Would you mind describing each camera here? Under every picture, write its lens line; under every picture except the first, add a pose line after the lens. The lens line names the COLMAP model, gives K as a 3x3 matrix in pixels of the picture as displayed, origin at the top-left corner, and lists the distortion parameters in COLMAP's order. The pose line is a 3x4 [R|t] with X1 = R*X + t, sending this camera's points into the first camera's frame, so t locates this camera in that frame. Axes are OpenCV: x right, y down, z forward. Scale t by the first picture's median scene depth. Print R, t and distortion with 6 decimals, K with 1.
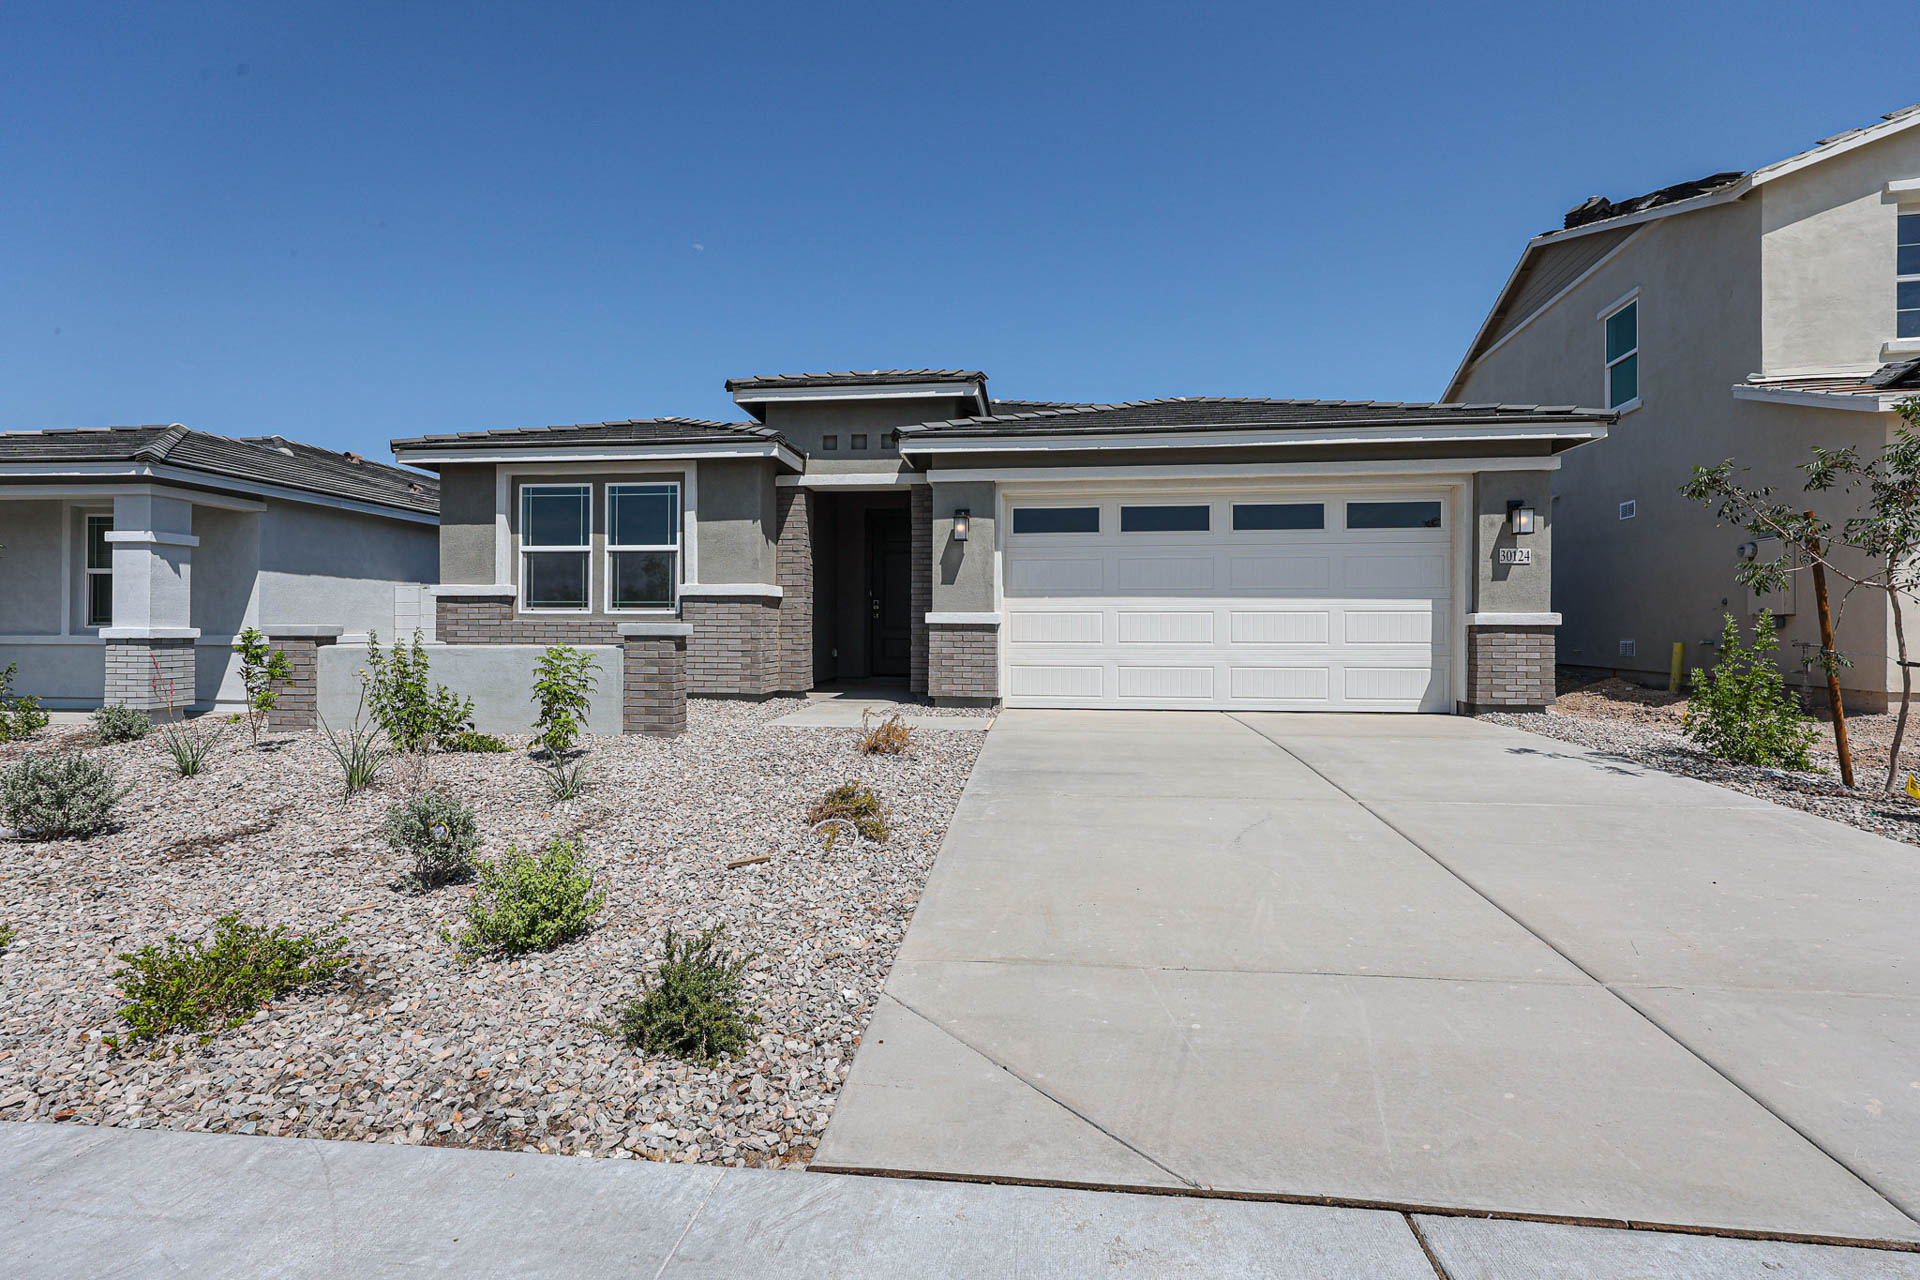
lens RADIAL K [[1021.8, 0, 960.0], [0, 1021.8, 640.0], [0, 0, 1]] dist [0.002019, -0.000517]
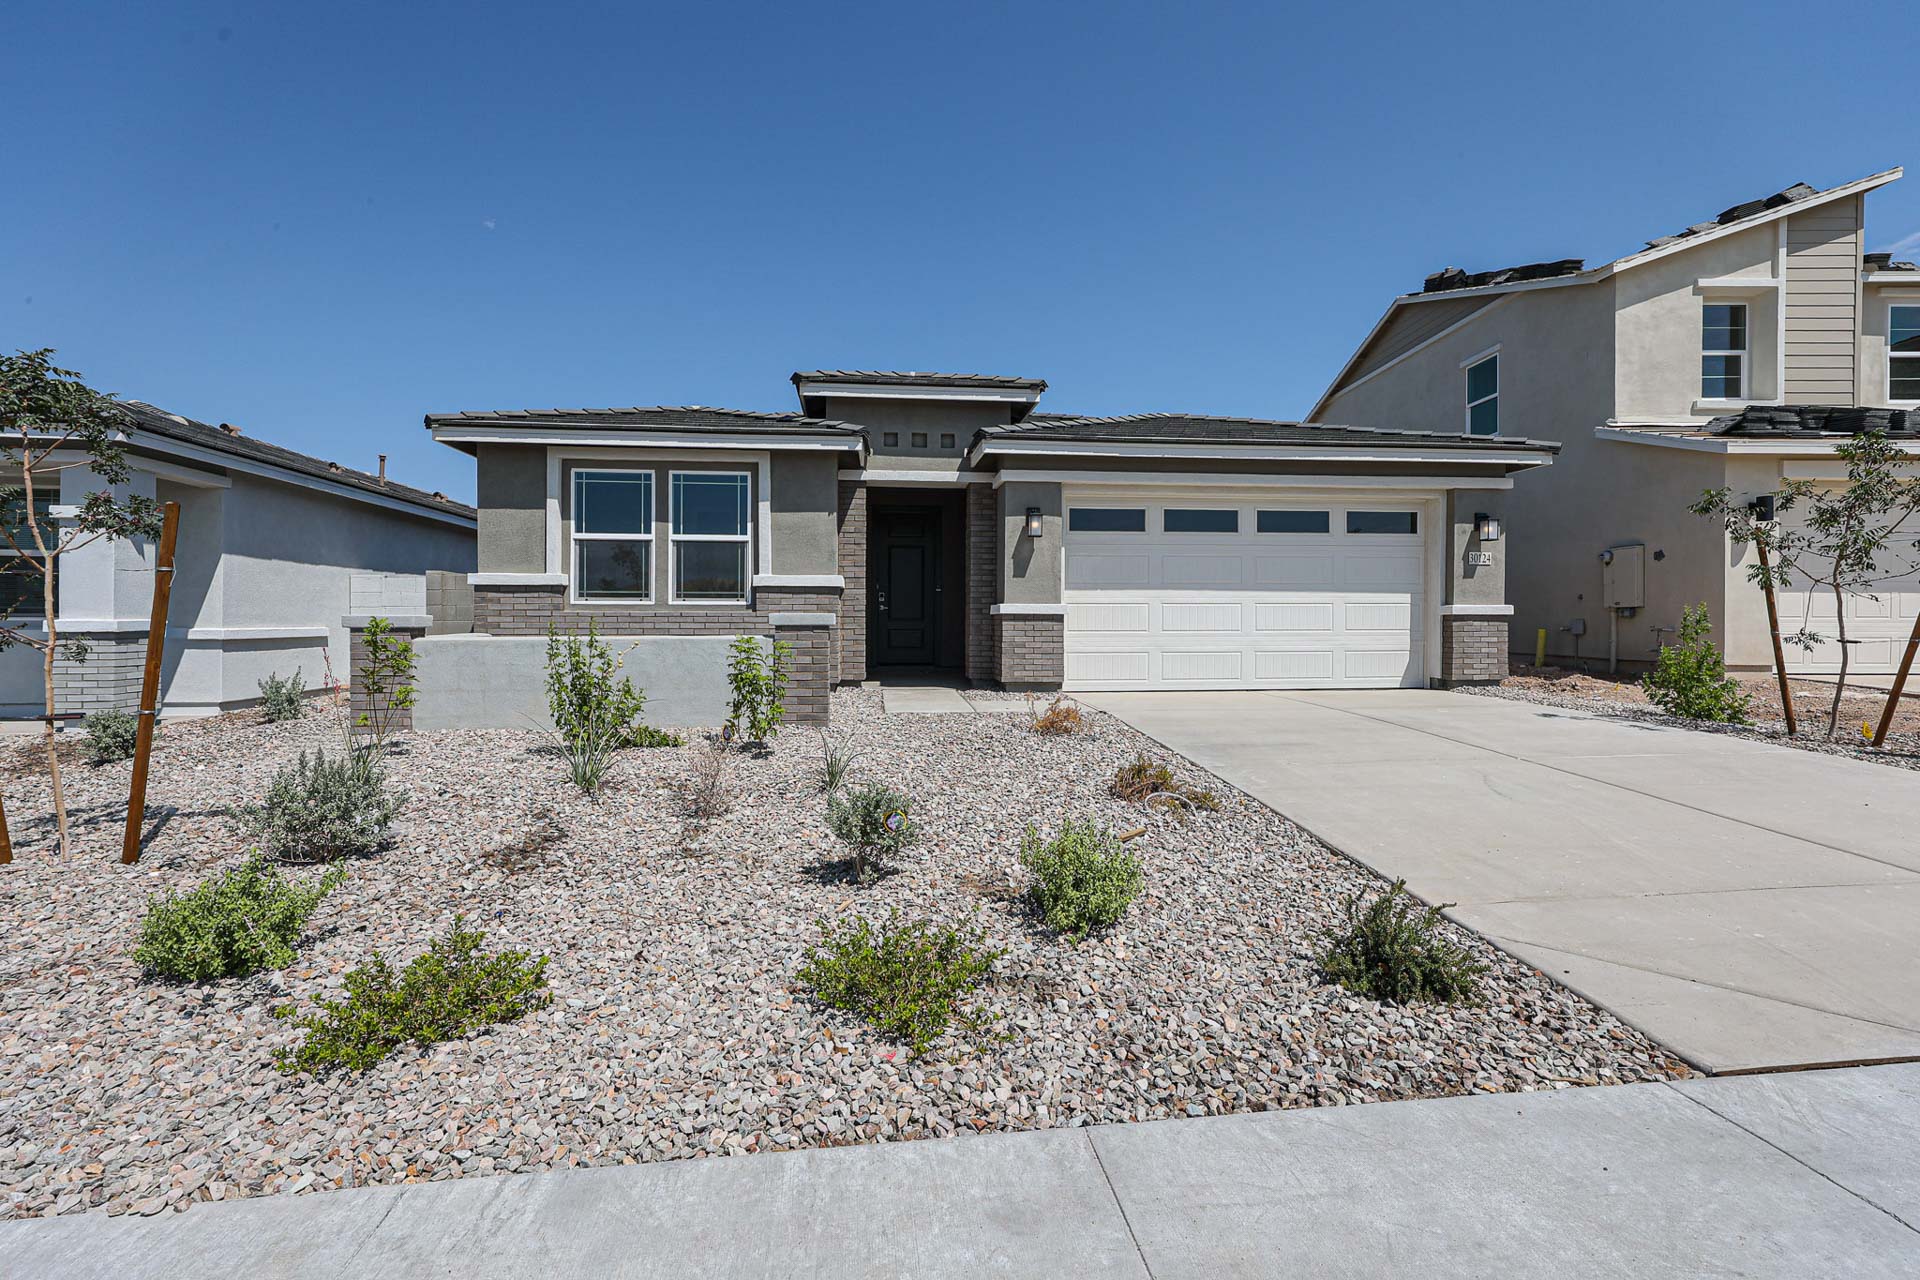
lens RADIAL K [[957.7, 0, 960.0], [0, 957.7, 640.0], [0, 0, 1]] dist [0.000735, 0.000196]
pose [[0.966567, -0.007417, 0.256308, -0.318051], [0.005624, 0.999954, 0.007729, 0.002935], [-0.256353, -0.006029, 0.966564, 0.044099]]
